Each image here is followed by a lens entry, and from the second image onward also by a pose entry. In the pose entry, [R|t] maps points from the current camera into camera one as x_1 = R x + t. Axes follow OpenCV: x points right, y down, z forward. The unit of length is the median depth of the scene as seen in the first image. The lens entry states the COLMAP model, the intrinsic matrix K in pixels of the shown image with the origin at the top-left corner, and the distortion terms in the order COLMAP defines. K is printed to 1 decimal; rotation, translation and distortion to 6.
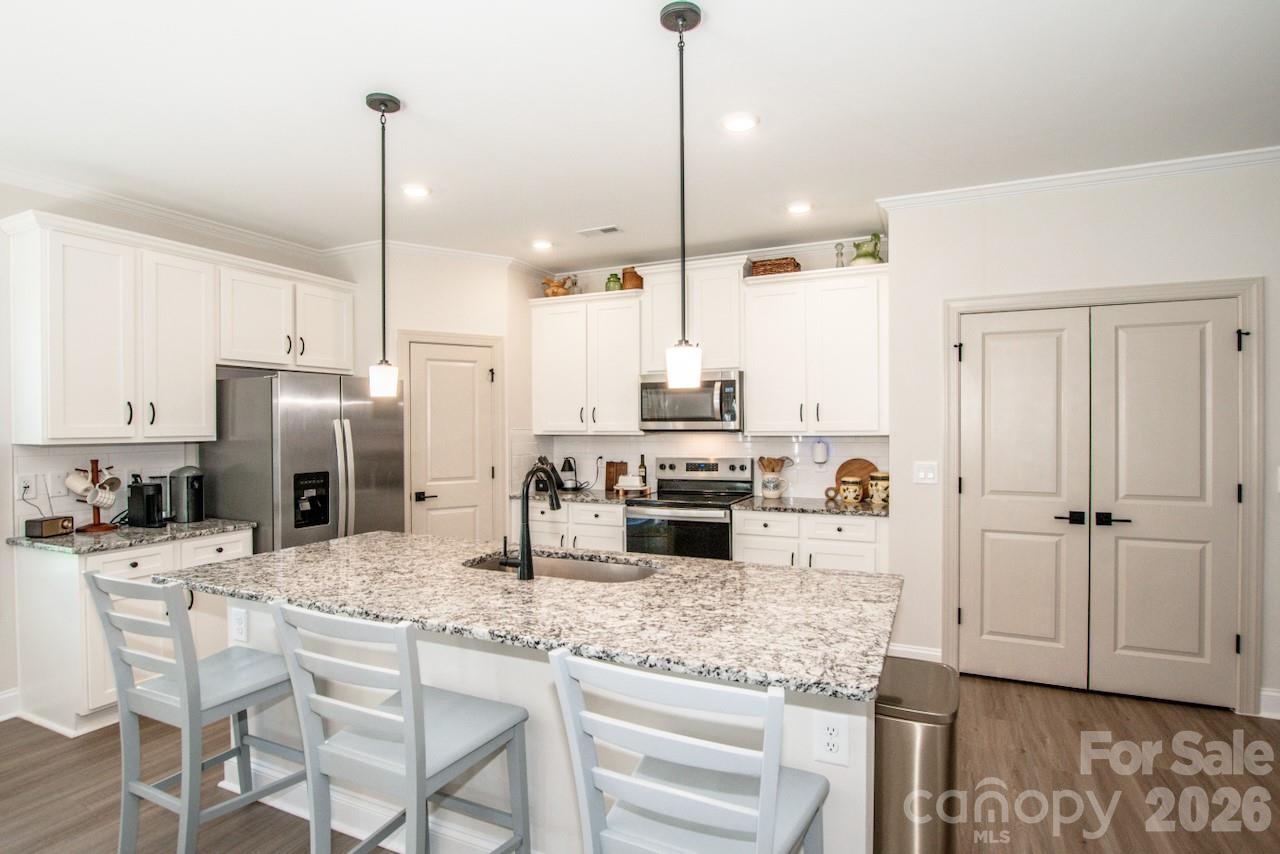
lens RADIAL K [[660.4, 0, 640.3], [0, 660.4, 431.7], [0, 0, 1]] dist [-0.026935, 0.000283]
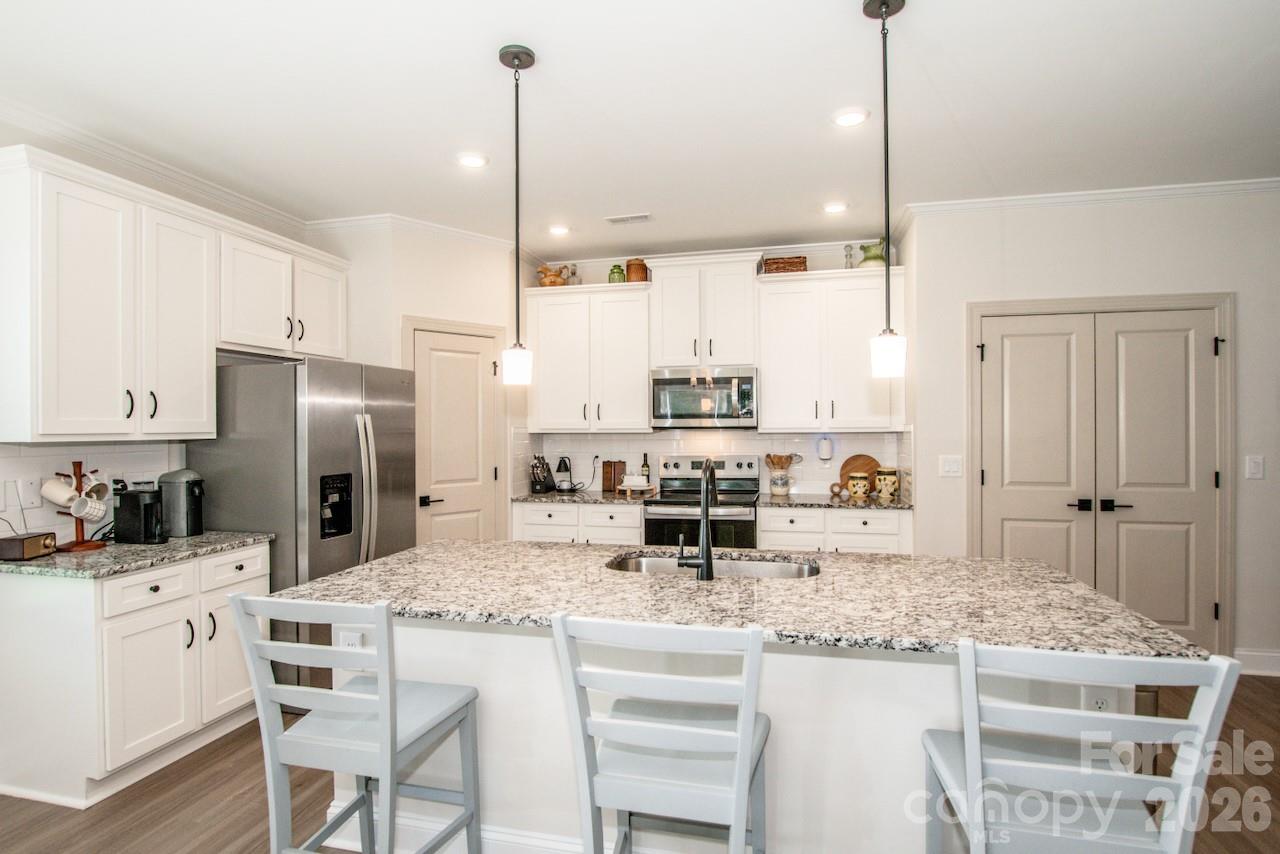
lens RADIAL K [[674.3, 0, 637.3], [0, 674.3, 430.1], [0, 0, 1]] dist [-0.027554, 0.000776]
pose [[0.980023, -0.002138, 0.198875, -0.288059], [0.003680, 0.999966, -0.007381, 0.011375], [-0.198852, 0.007965, 0.979997, 0.049723]]
